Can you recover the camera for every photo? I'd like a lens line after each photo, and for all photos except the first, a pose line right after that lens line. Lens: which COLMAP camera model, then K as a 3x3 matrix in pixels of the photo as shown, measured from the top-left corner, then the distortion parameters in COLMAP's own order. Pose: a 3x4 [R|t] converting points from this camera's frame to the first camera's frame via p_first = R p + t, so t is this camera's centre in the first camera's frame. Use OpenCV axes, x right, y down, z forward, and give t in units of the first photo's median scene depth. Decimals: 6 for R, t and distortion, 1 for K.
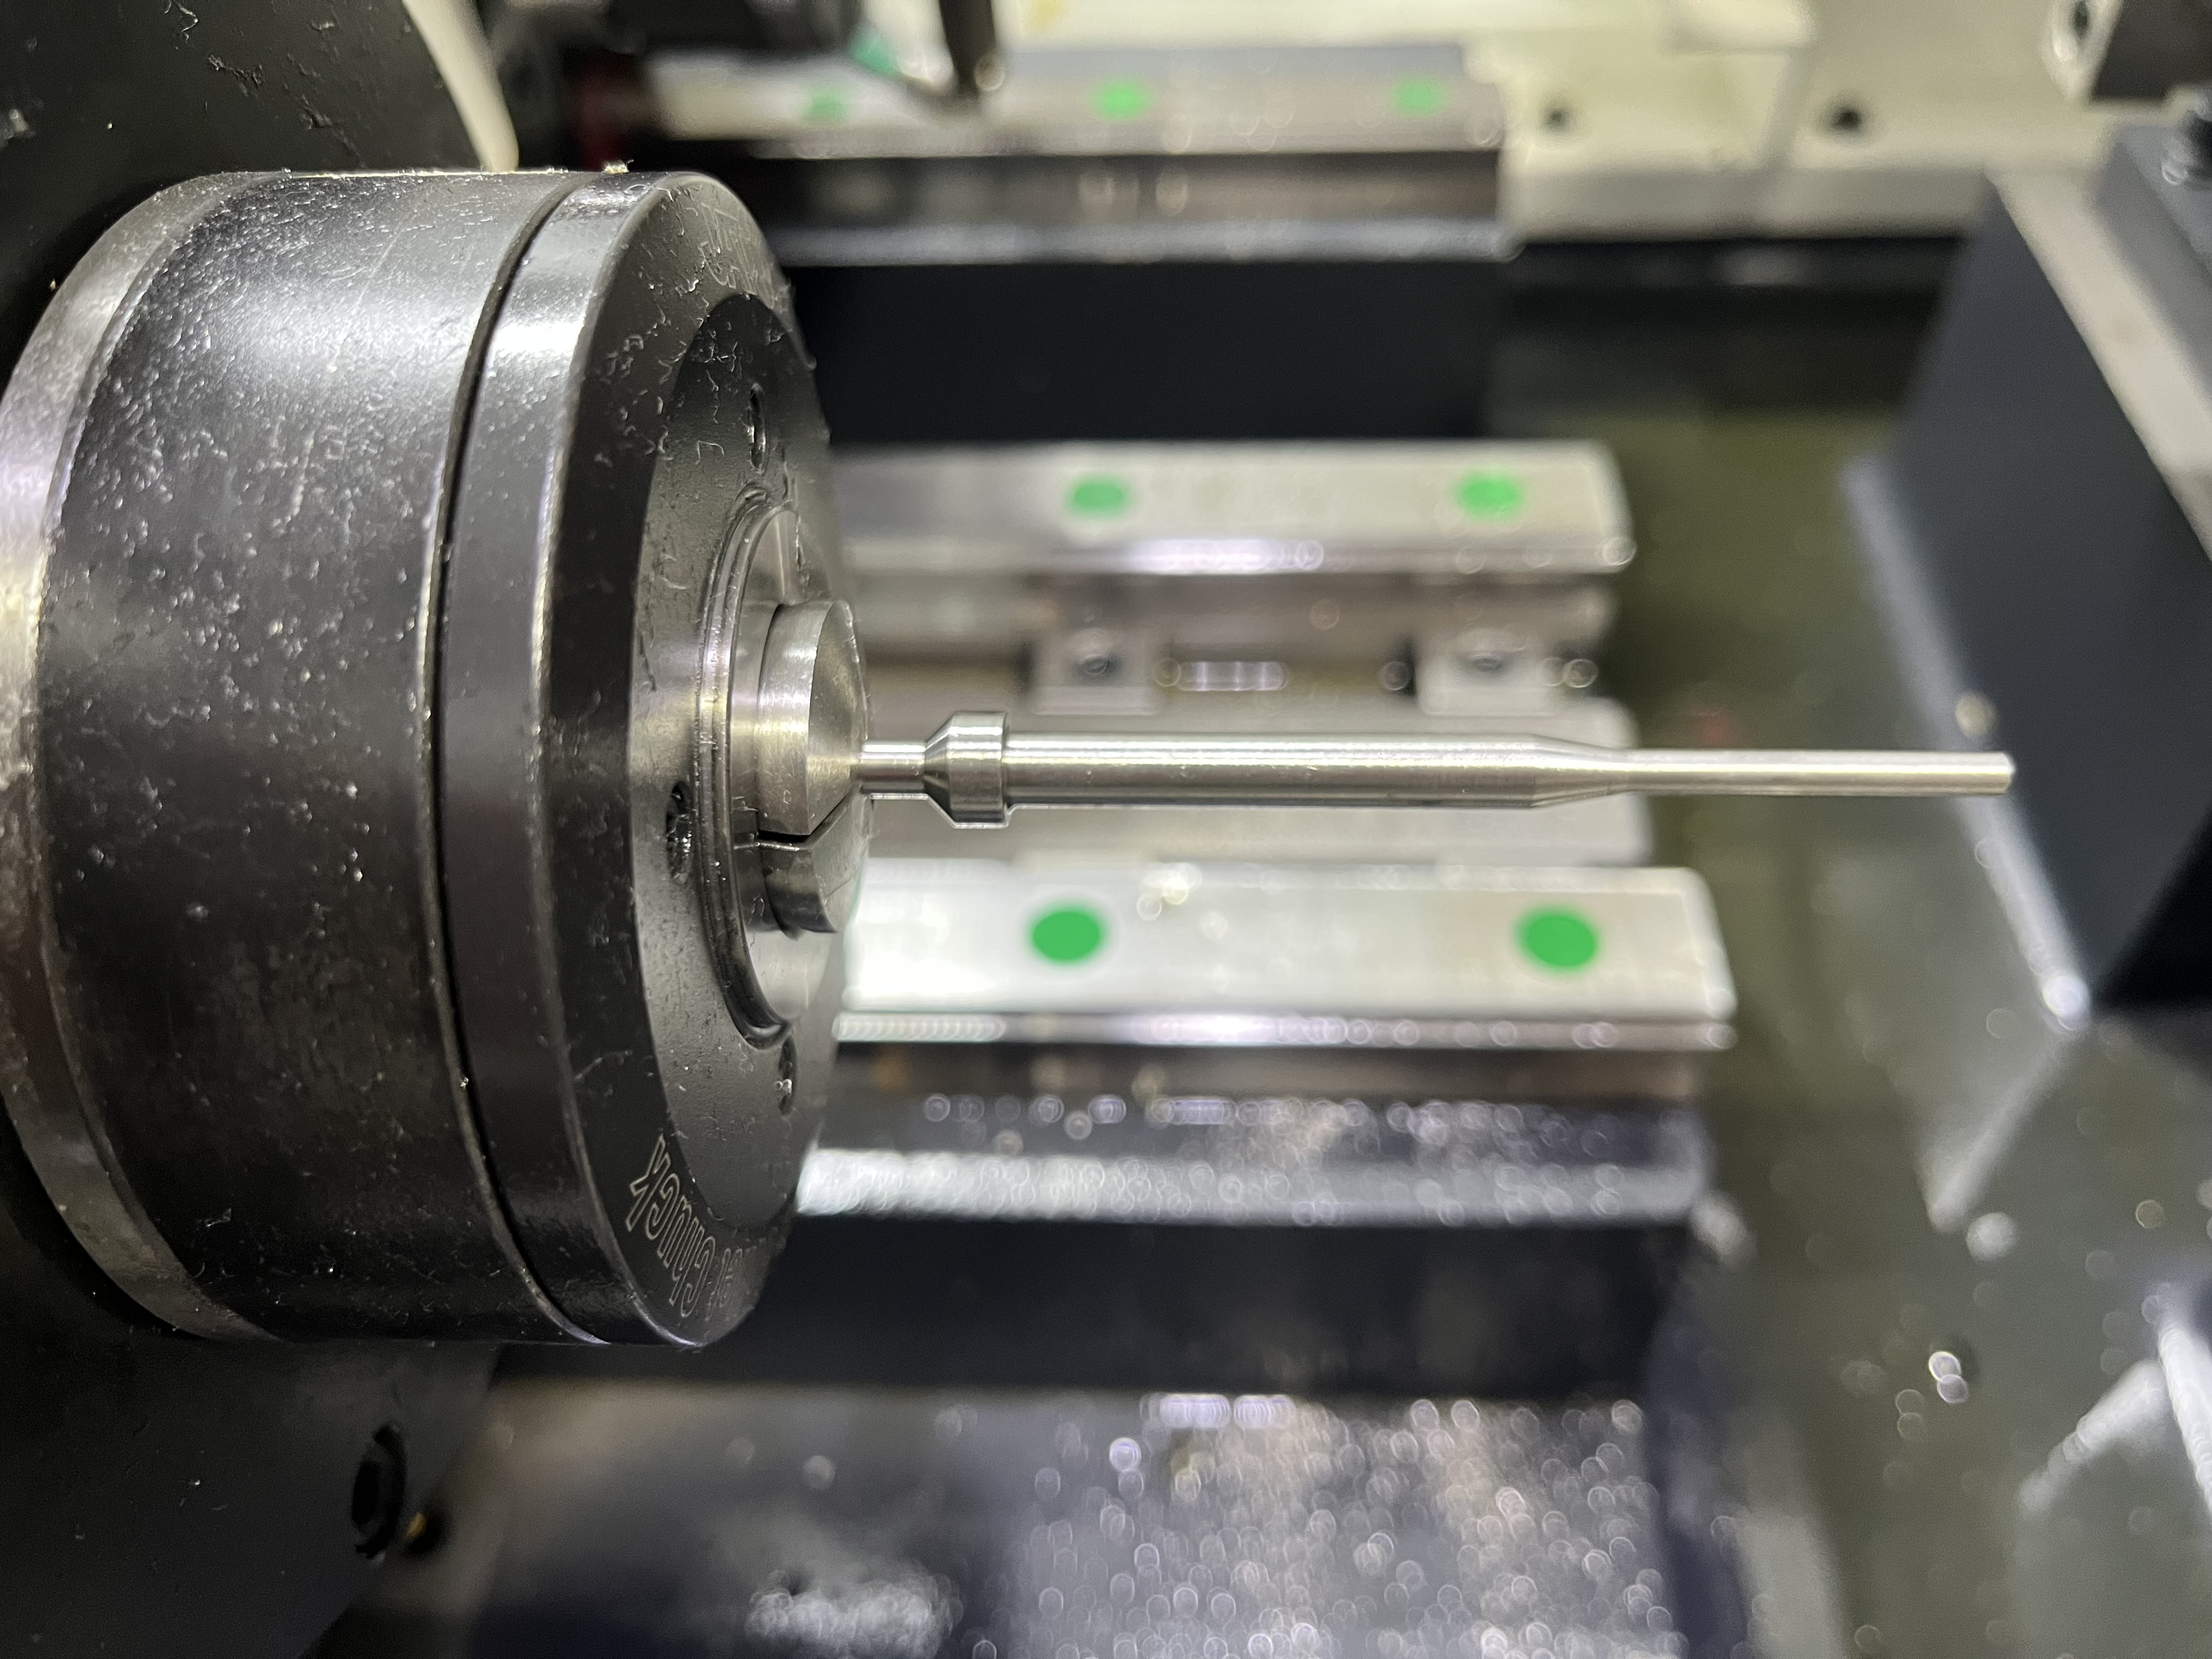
lens RADIAL K [[1729.0, 0, 1116.0], [0, 1729.0, 821.4], [0, 0, 1]] dist [0.043627, -0.054930]
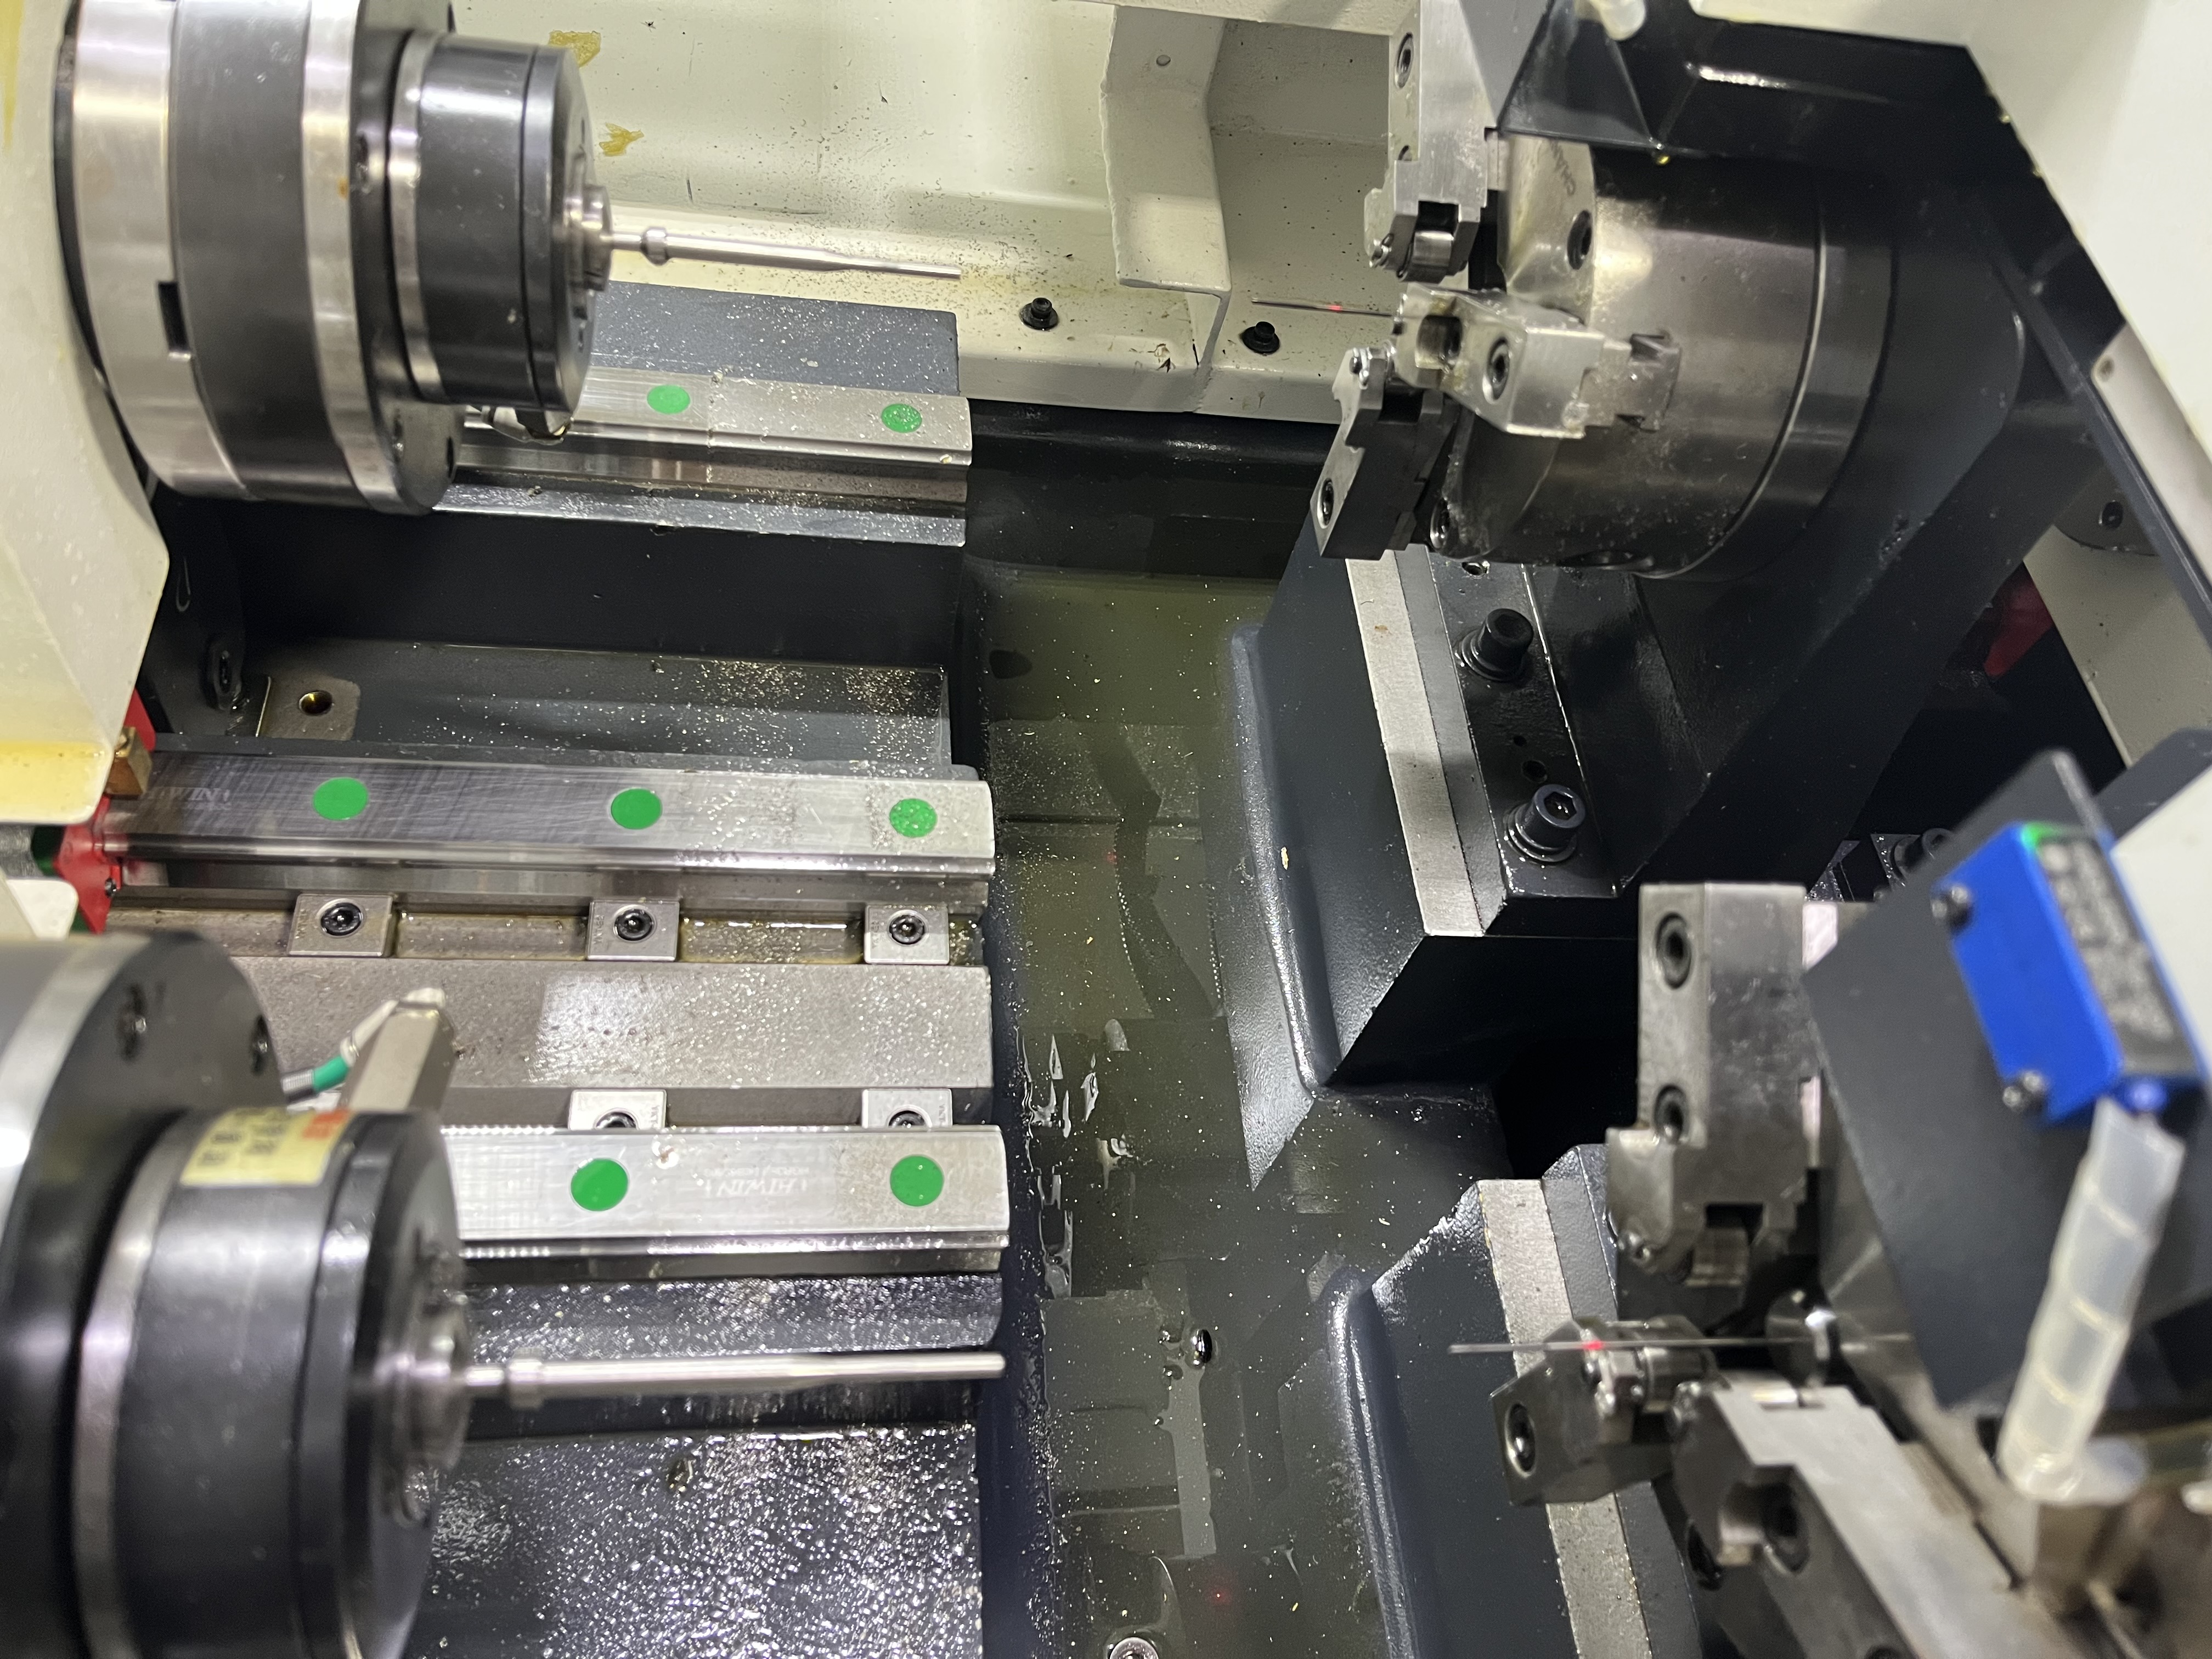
lens RADIAL K [[1679.3, 0, 1106.0], [0, 1679.3, 829.5], [0, 0, 1]] dist [0.052969, -0.076772]
pose [[0.970799, 0.019064, 0.239135, 0.038692], [-0.053422, 0.988986, 0.138030, -0.426650], [-0.233870, -0.146775, 0.961125, -0.437087]]
